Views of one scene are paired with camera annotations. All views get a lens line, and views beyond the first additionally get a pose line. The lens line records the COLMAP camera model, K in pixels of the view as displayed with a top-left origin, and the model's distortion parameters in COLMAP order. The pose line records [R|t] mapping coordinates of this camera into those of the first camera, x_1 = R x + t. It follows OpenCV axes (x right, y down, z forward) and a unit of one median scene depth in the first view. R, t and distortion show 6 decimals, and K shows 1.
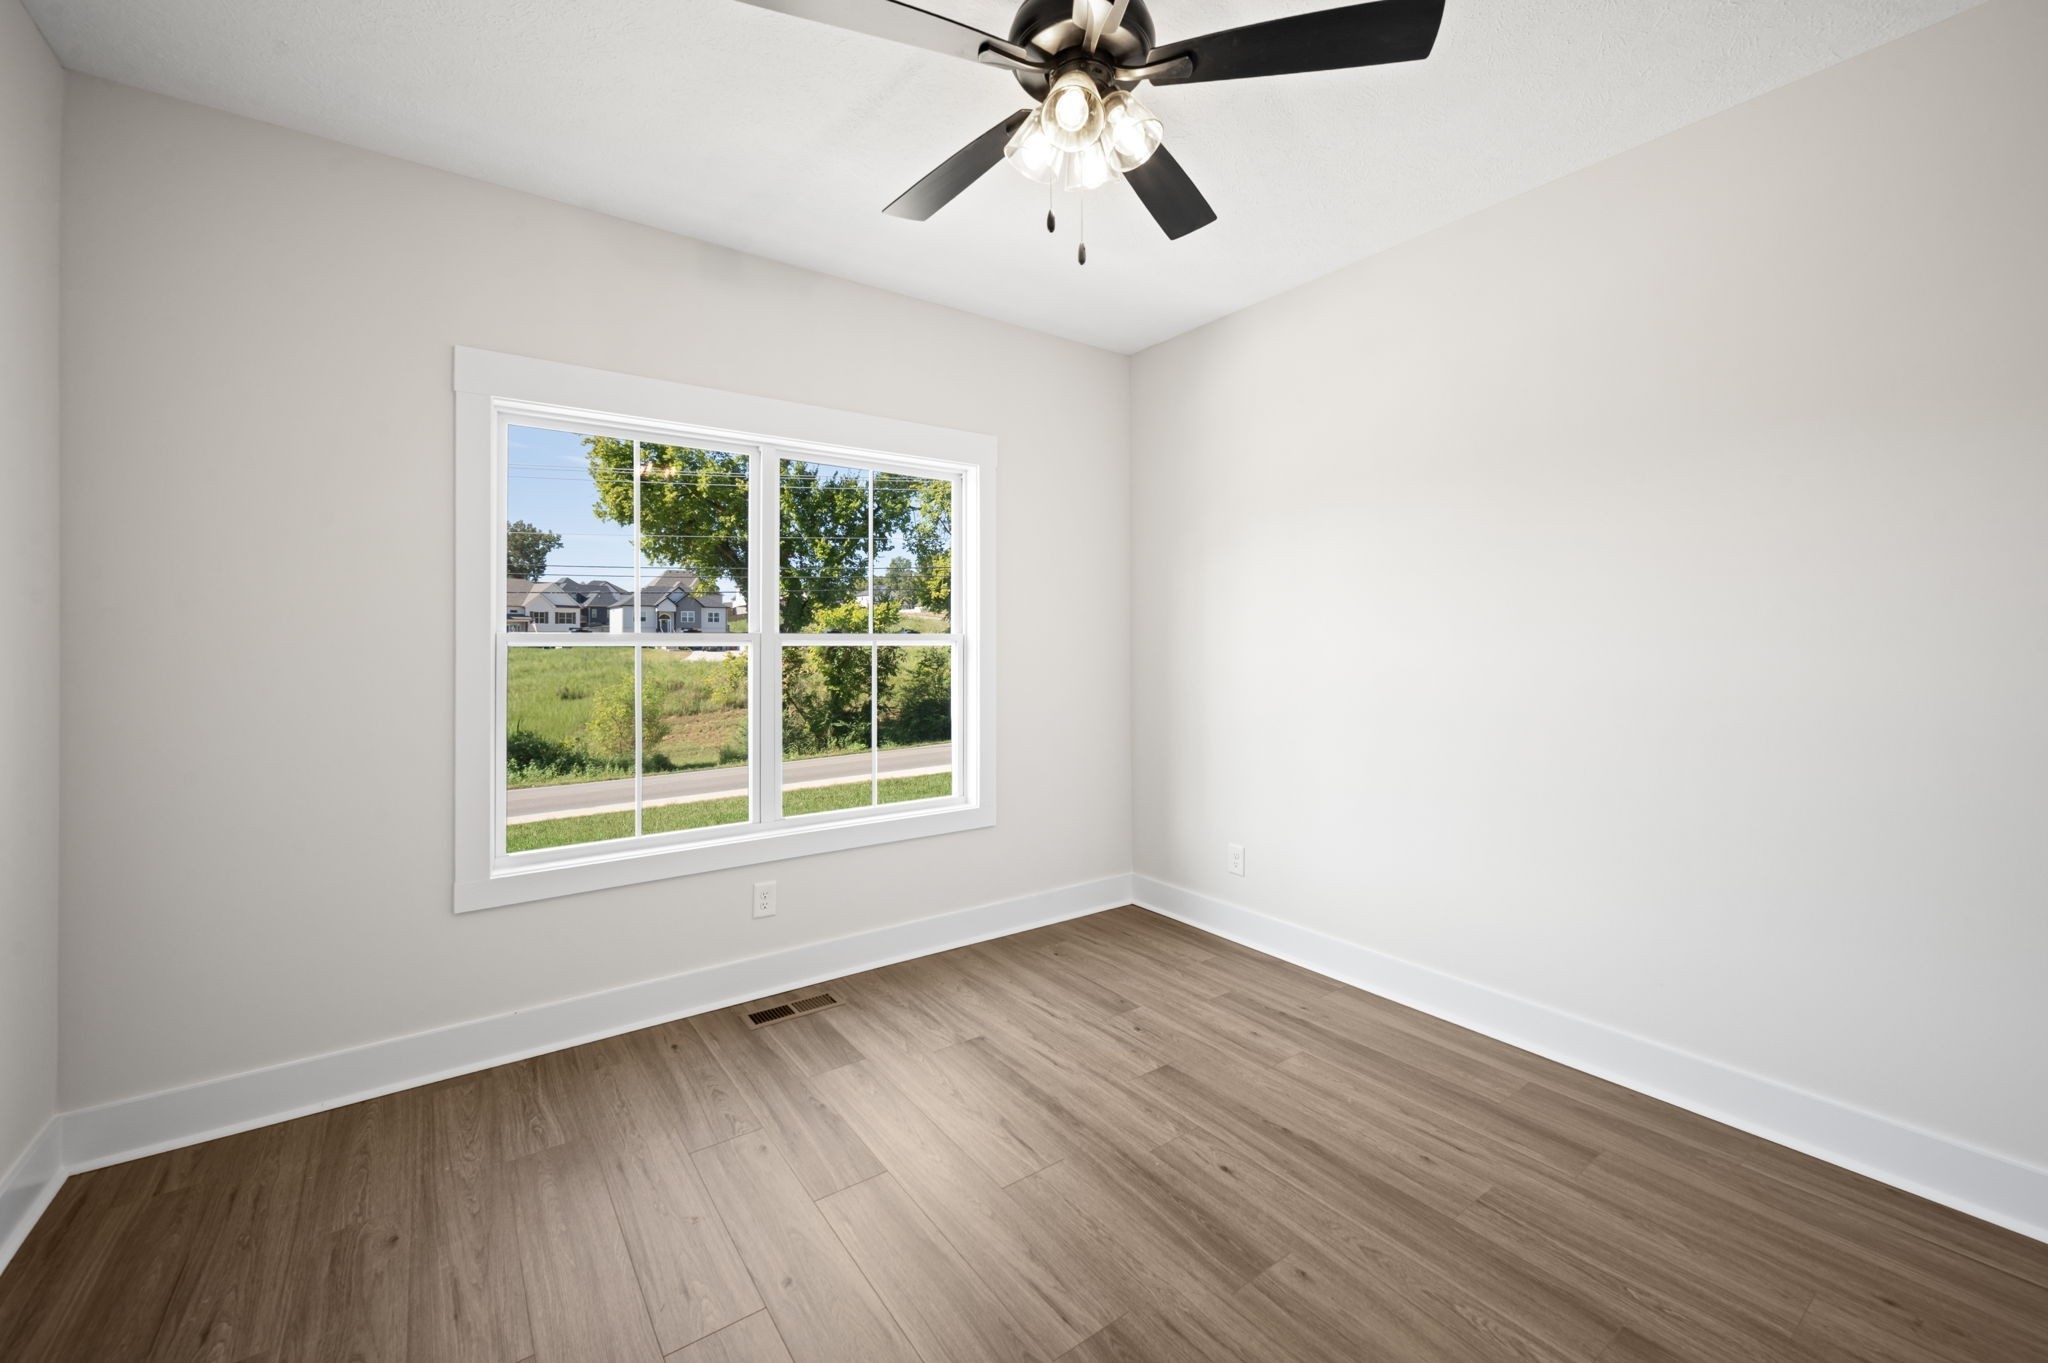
lens RADIAL K [[856.7, 0, 1024.0], [0, 856.7, 681.5], [0, 0, 1]] dist [-0.001307, -0.000014]
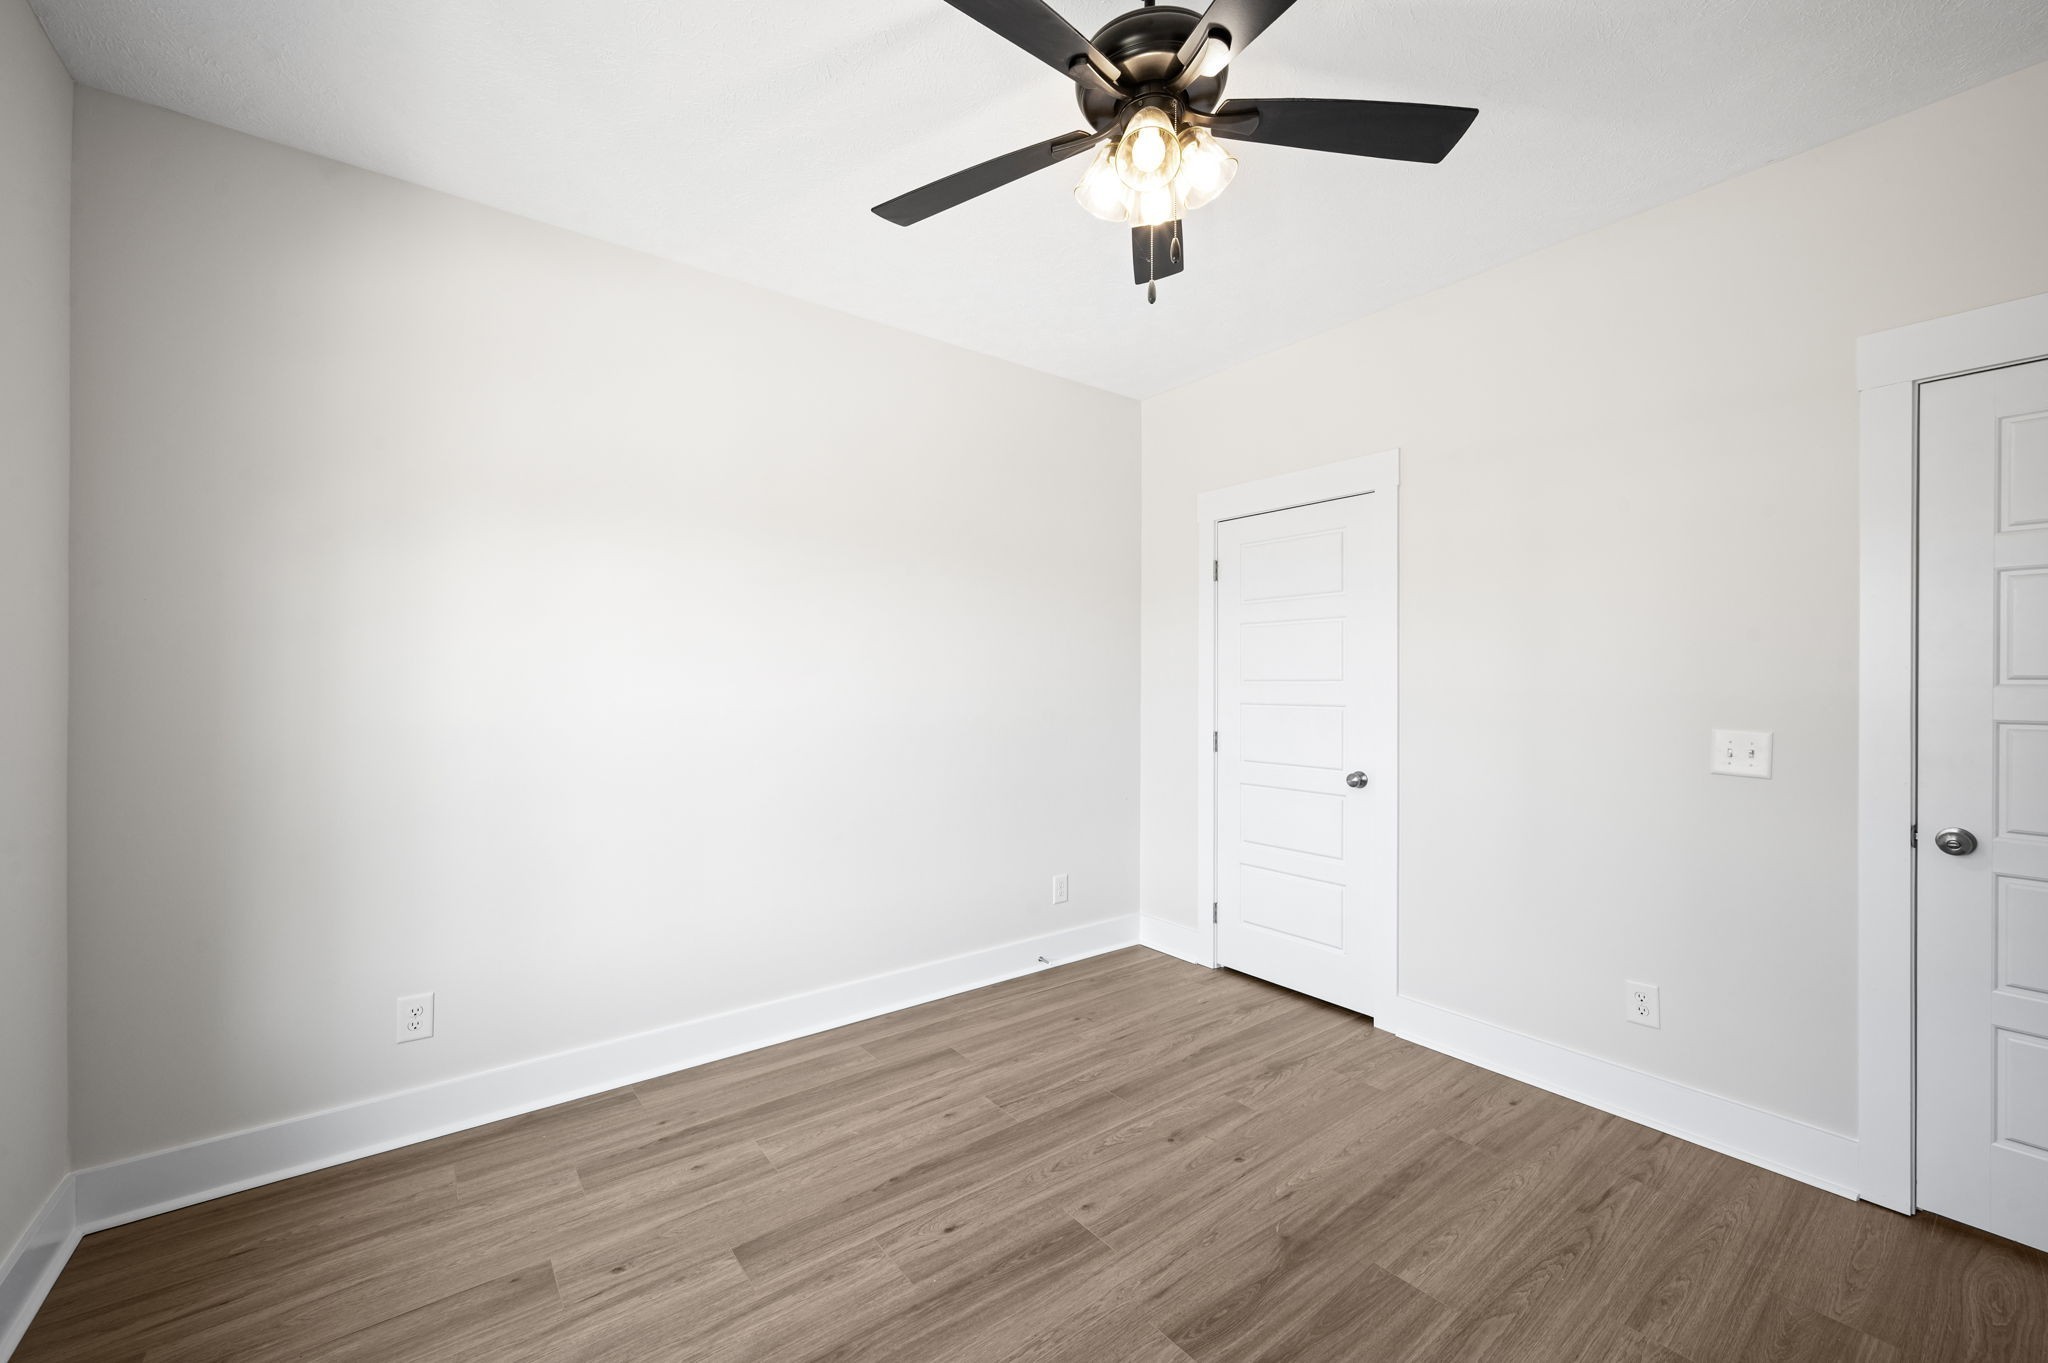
lens RADIAL K [[824.1, 0, 1029.7], [0, 824.1, 687.8], [0, 0, 1]] dist [-0.001337, 0.000018]
pose [[-0.060311, -0.002857, 0.998176, -0.641278], [0.046307, 0.998911, 0.005657, -0.043177], [-0.997105, 0.046563, -0.060113, 0.853584]]
